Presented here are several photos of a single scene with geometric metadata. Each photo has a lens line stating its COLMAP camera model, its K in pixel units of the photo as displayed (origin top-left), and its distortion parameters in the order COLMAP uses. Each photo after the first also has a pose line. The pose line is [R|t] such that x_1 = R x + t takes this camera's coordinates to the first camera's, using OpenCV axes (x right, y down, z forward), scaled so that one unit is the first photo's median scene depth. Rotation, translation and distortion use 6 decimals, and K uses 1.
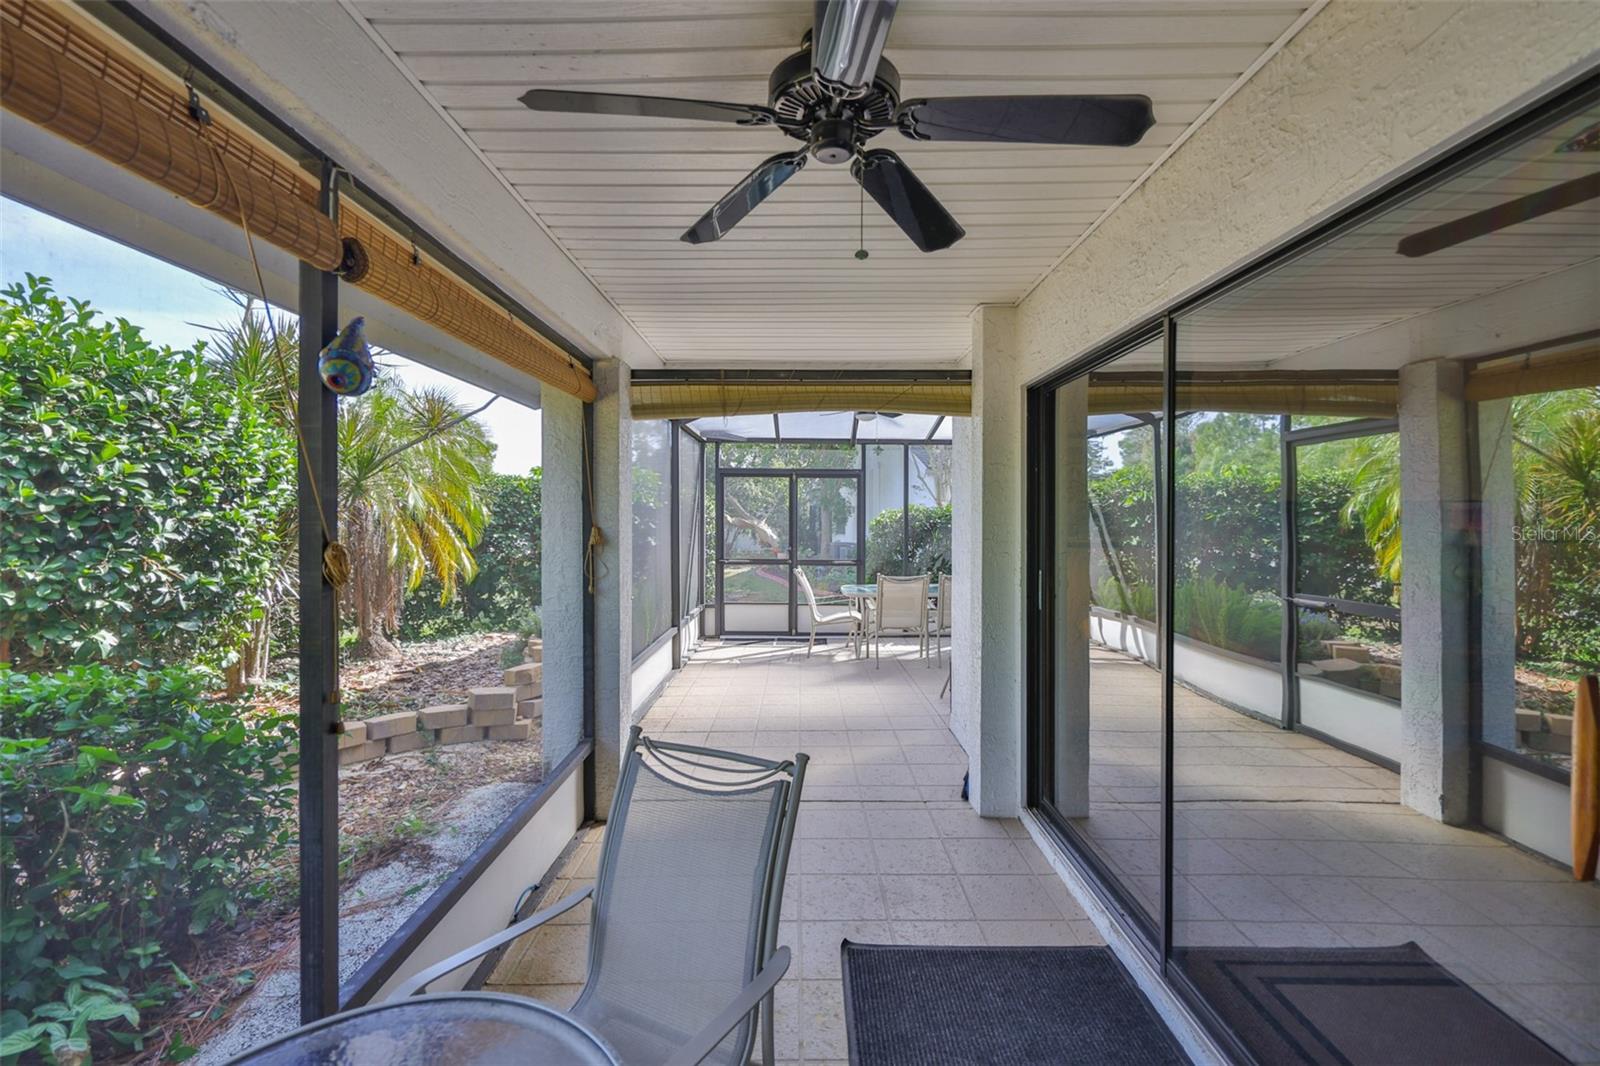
lens RADIAL K [[681.4, 0, 799.8], [0, 681.4, 527.1], [0, 0, 1]] dist [-0.001636, 0.000169]
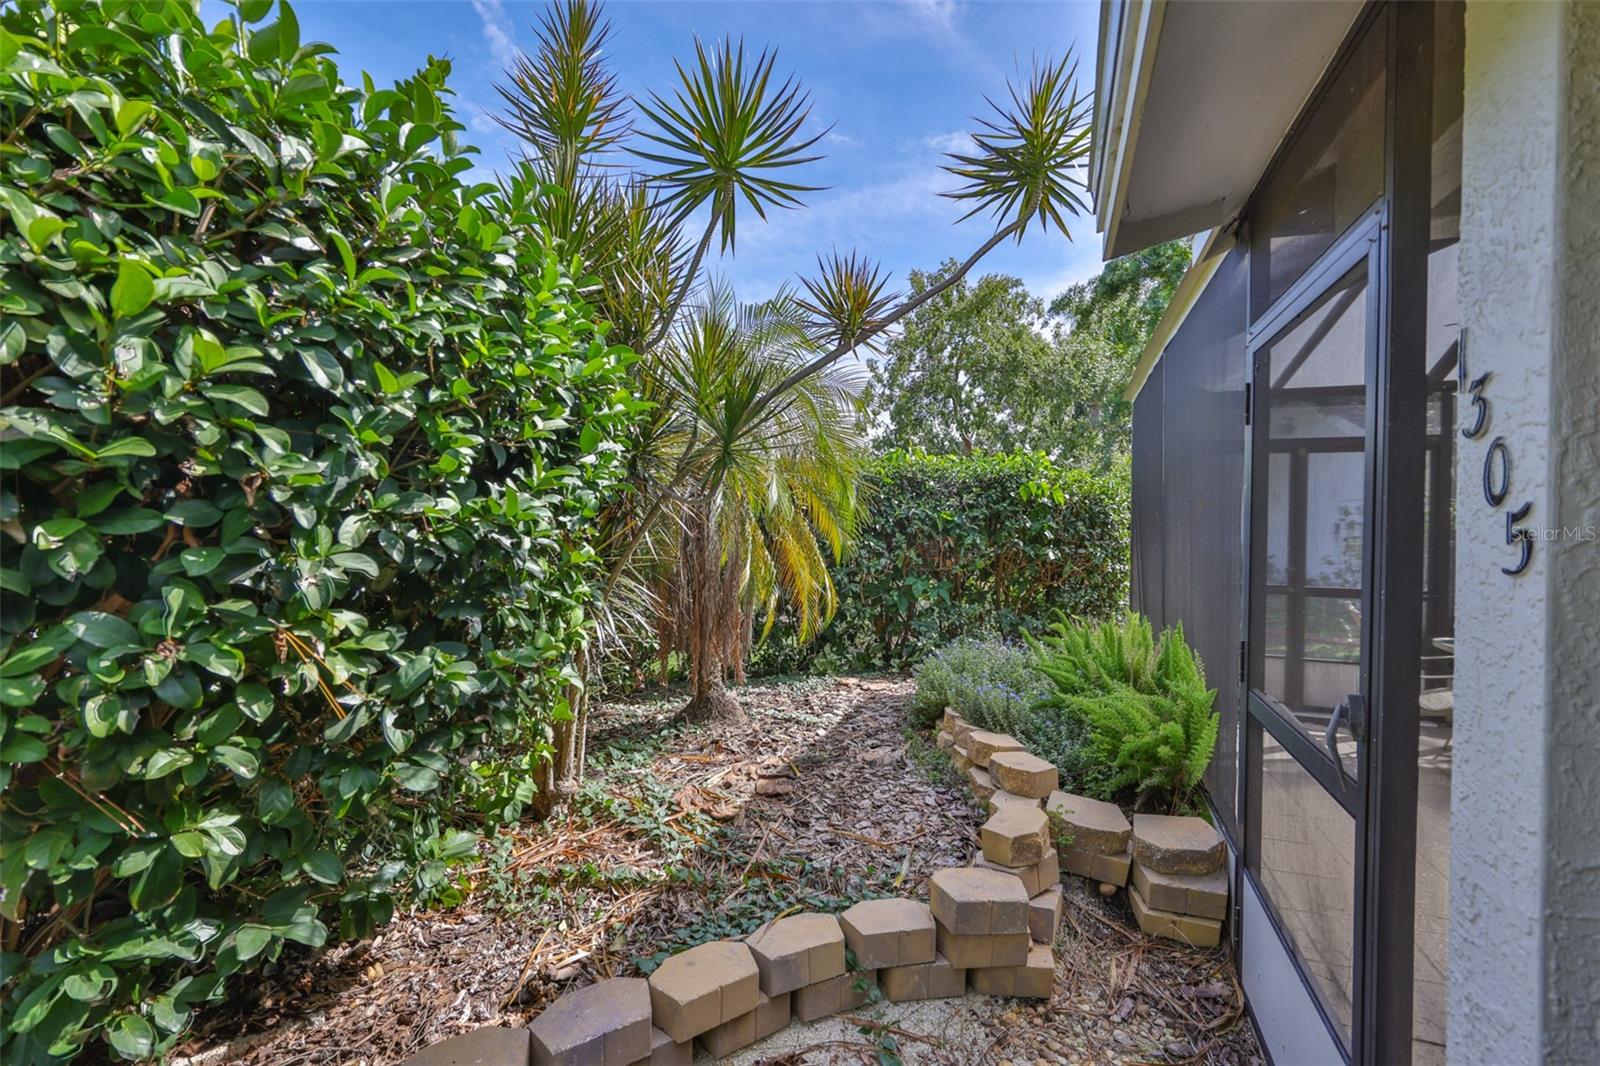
lens RADIAL K [[656.8, 0, 800.0], [0, 656.8, 533.0], [0, 0, 1]] dist [-0.018480, 0.000030]
pose [[0.936229, 0.007316, -0.351313, -0.555162], [-0.005333, 0.999964, 0.006611, -0.005893], [0.351349, -0.004316, 0.936235, 0.727386]]
